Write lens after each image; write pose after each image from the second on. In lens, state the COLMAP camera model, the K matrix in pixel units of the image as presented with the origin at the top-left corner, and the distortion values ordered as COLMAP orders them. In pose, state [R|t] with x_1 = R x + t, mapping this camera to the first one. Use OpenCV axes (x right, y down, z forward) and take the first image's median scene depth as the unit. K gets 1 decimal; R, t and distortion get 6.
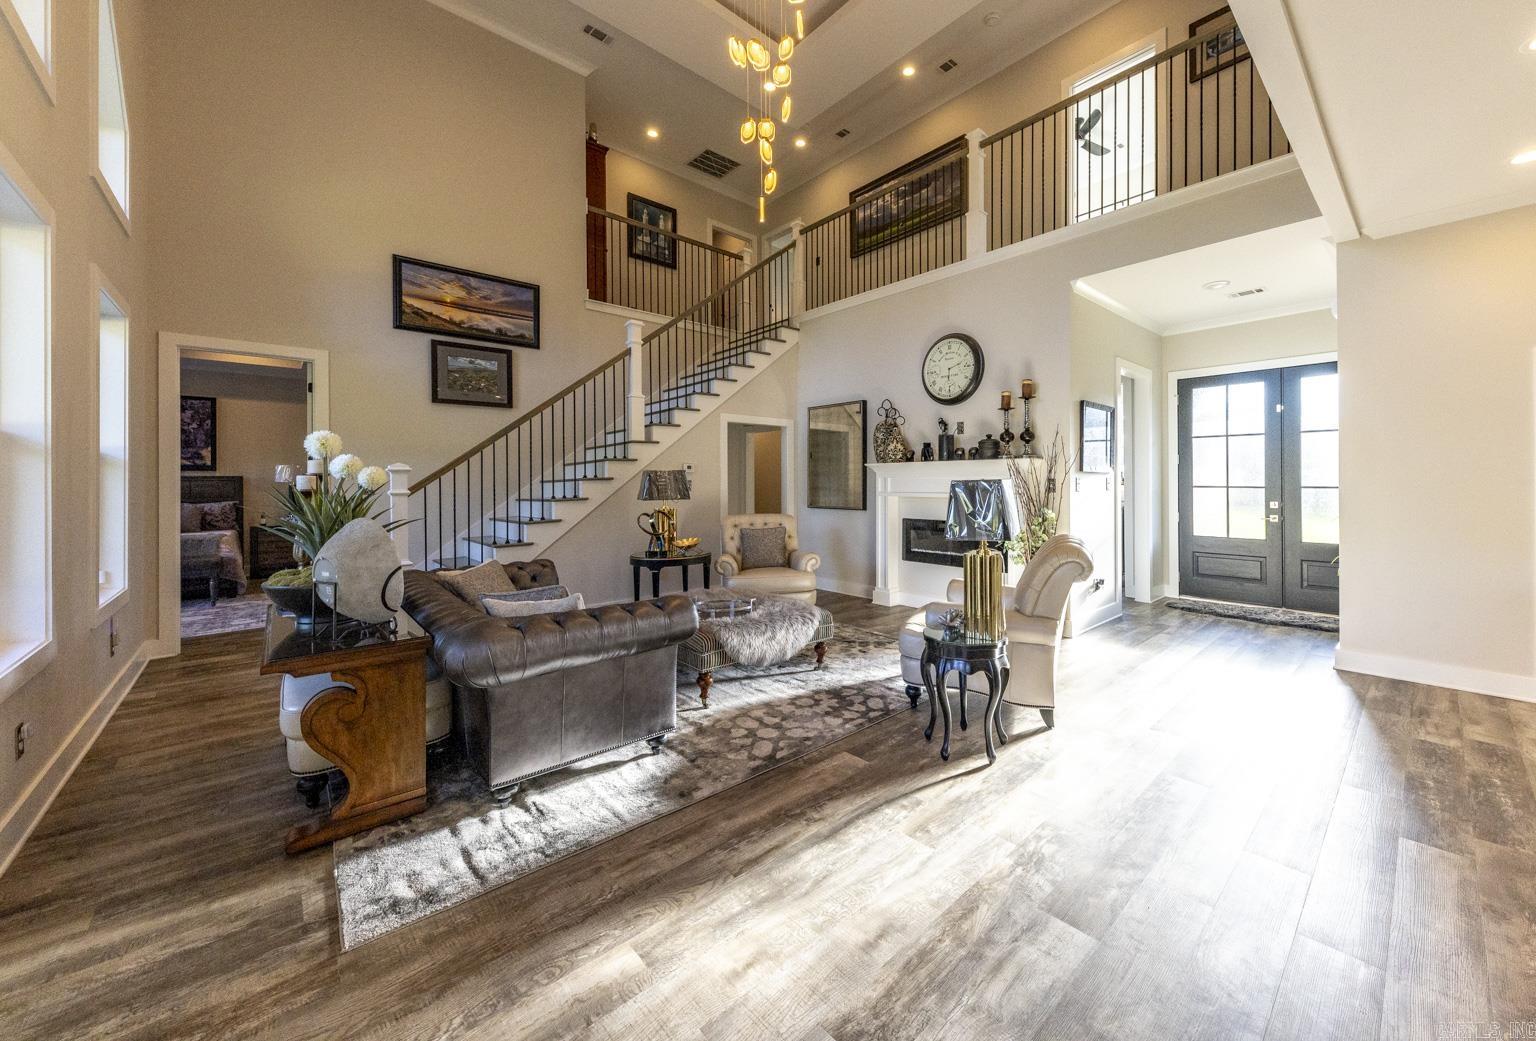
lens RADIAL K [[575.8, 0, 824.5], [0, 575.8, 481.1], [0, 0, 1]] dist [0.008280, -0.002115]
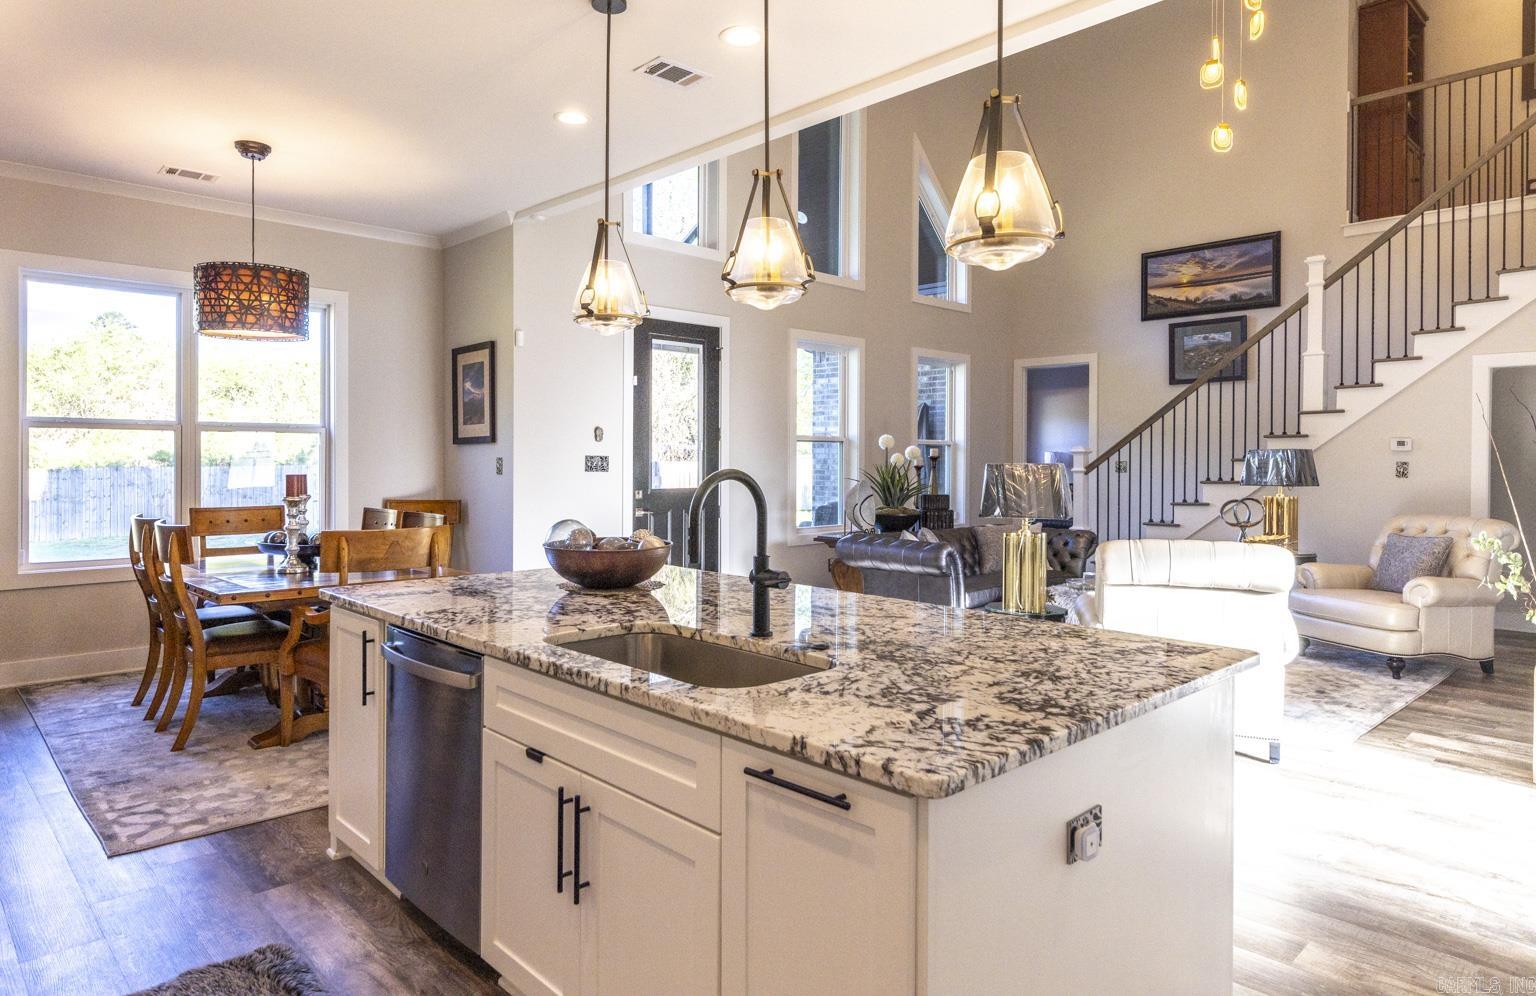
lens RADIAL K [[929.2, 0, 737.7], [0, 929.2, 457.9], [0, 0, 1]] dist [0.016865, -0.014736]
pose [[-0.004754, 0.002563, -0.999985, 0.956093], [-0.003099, 0.999992, 0.002578, -0.007360], [0.999984, 0.003111, -0.004746, 0.228843]]
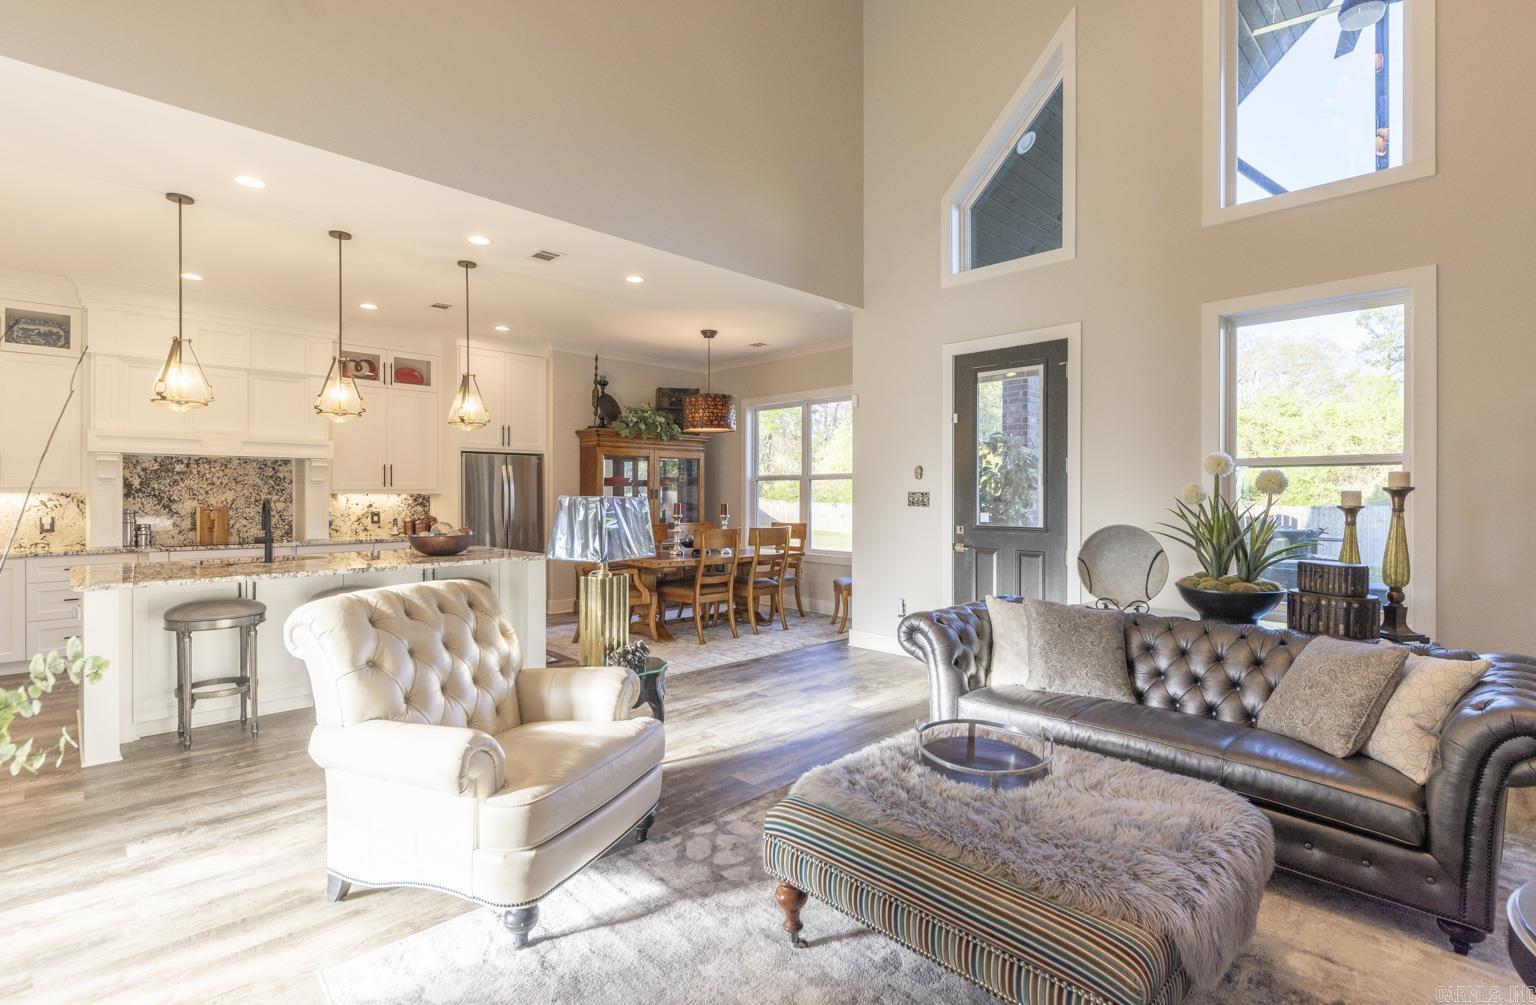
lens RADIAL K [[719.3, 0, 777.9], [0, 719.3, 496.2], [0, 0, 1]] dist [0.010685, -0.008268]
pose [[-0.999727, 0.002456, -0.023246, 0.010270], [0.002447, 0.999997, 0.000422, -0.001518], [0.023247, 0.000365, -0.999730, 1.042077]]
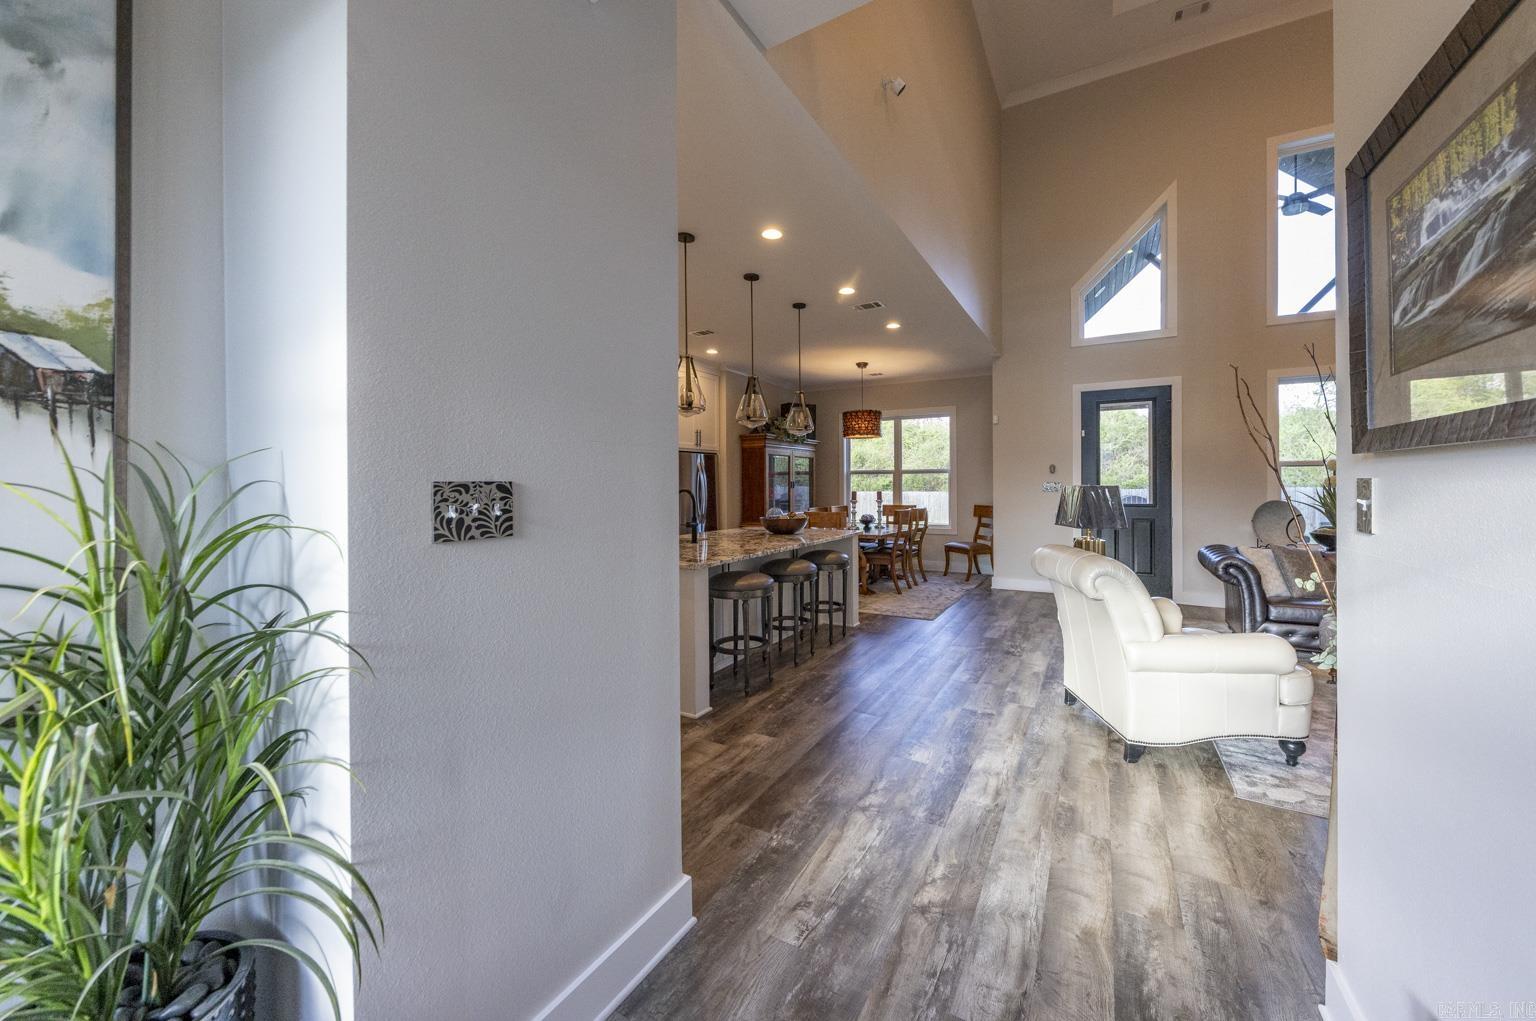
lens RADIAL K [[556.5, 0, 808.9], [0, 556.5, 485.2], [0, 0, 1]] dist [-0.000856, 0.000013]
pose [[-0.948627, 0.009341, -0.316258, 0.636892], [0.009451, 0.999955, 0.001187, -0.005589], [0.316255, -0.001863, -0.948673, 0.982937]]
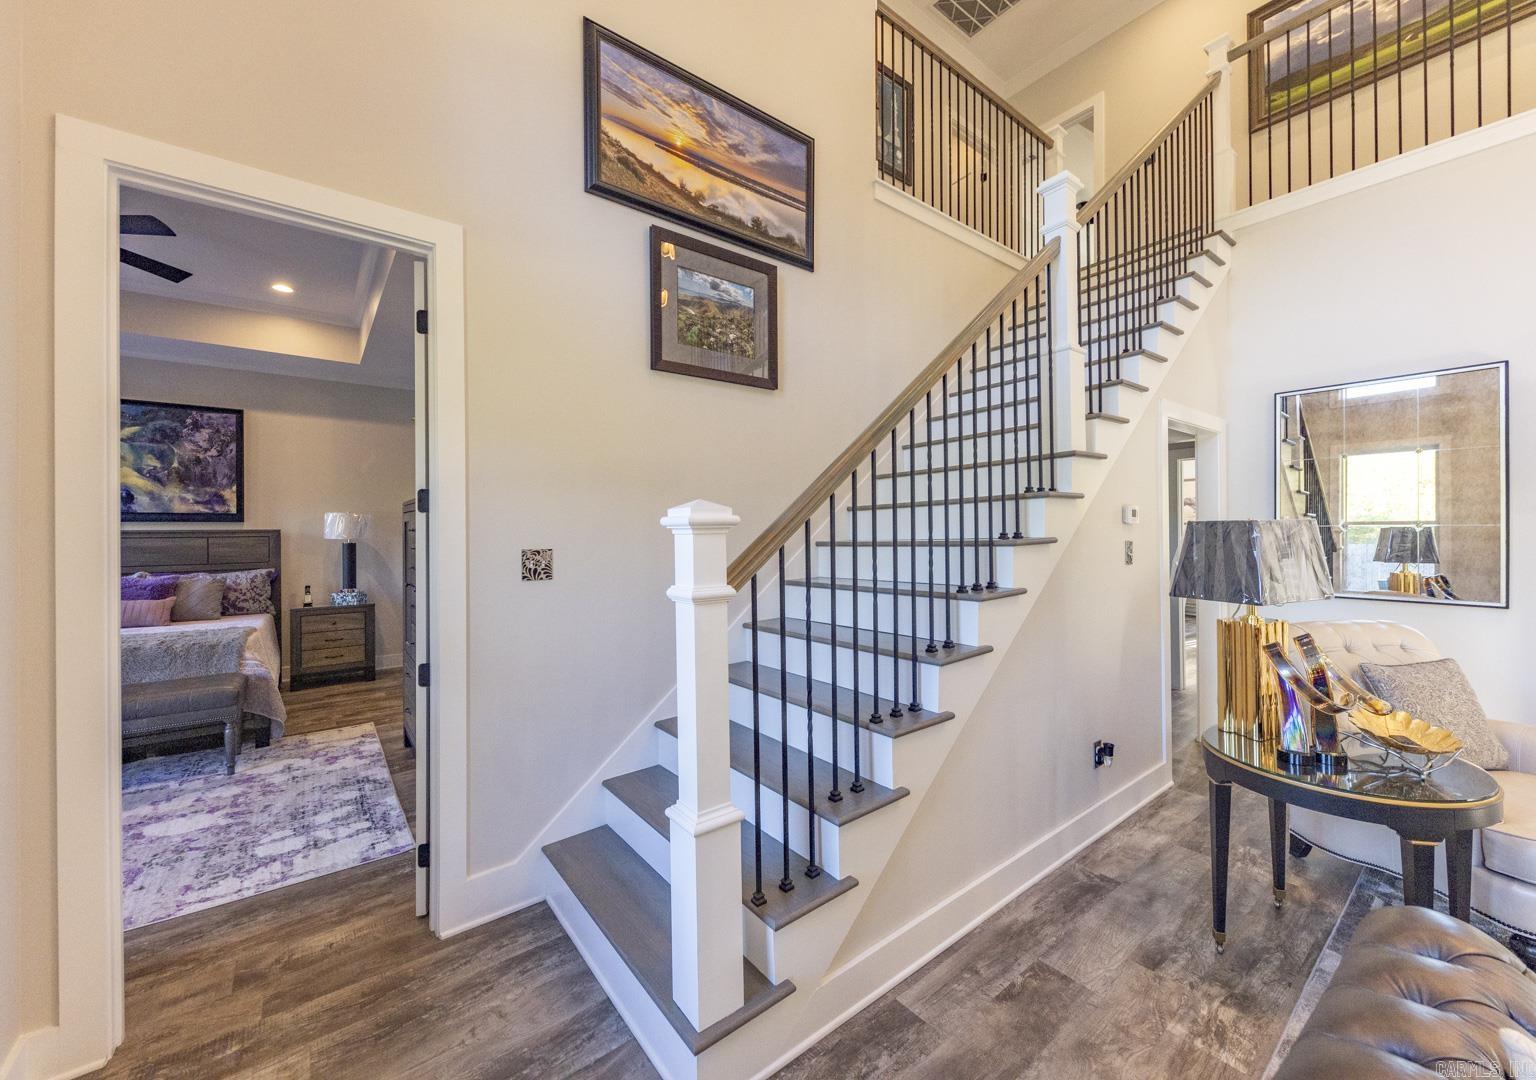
lens RADIAL K [[587.0, 0, 726.4], [0, 587.0, 533.5], [0, 0, 1]] dist [0.006663, -0.002069]
pose [[0.990307, 0.000504, -0.138893, -0.540794], [0.000094, 0.999991, 0.004296, -0.009696], [0.138893, -0.004267, 0.990298, 0.539981]]
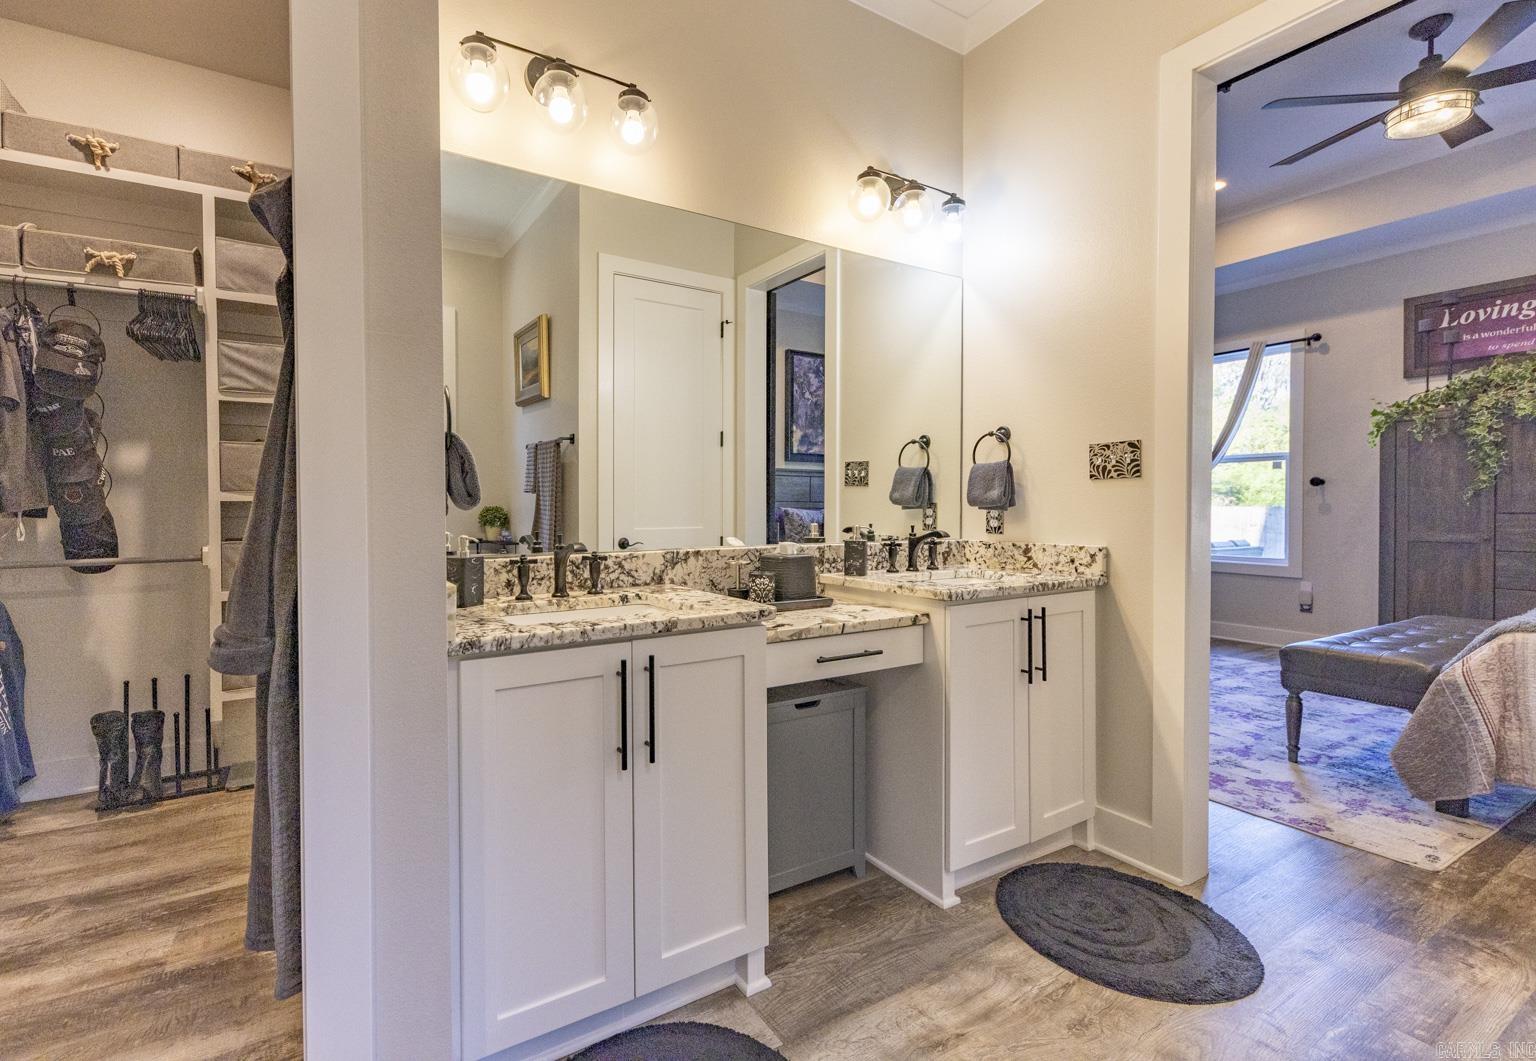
lens RADIAL K [[707.5, 0, 703.0], [0, 707.5, 513.3], [0, 0, 1]] dist [-0.001186, -0.000525]
pose [[-0.972632, 0.003776, 0.232322, -0.763057], [0.006061, 0.999940, 0.009124, 0.031982], [-0.232273, 0.010283, -0.972596, 1.488120]]
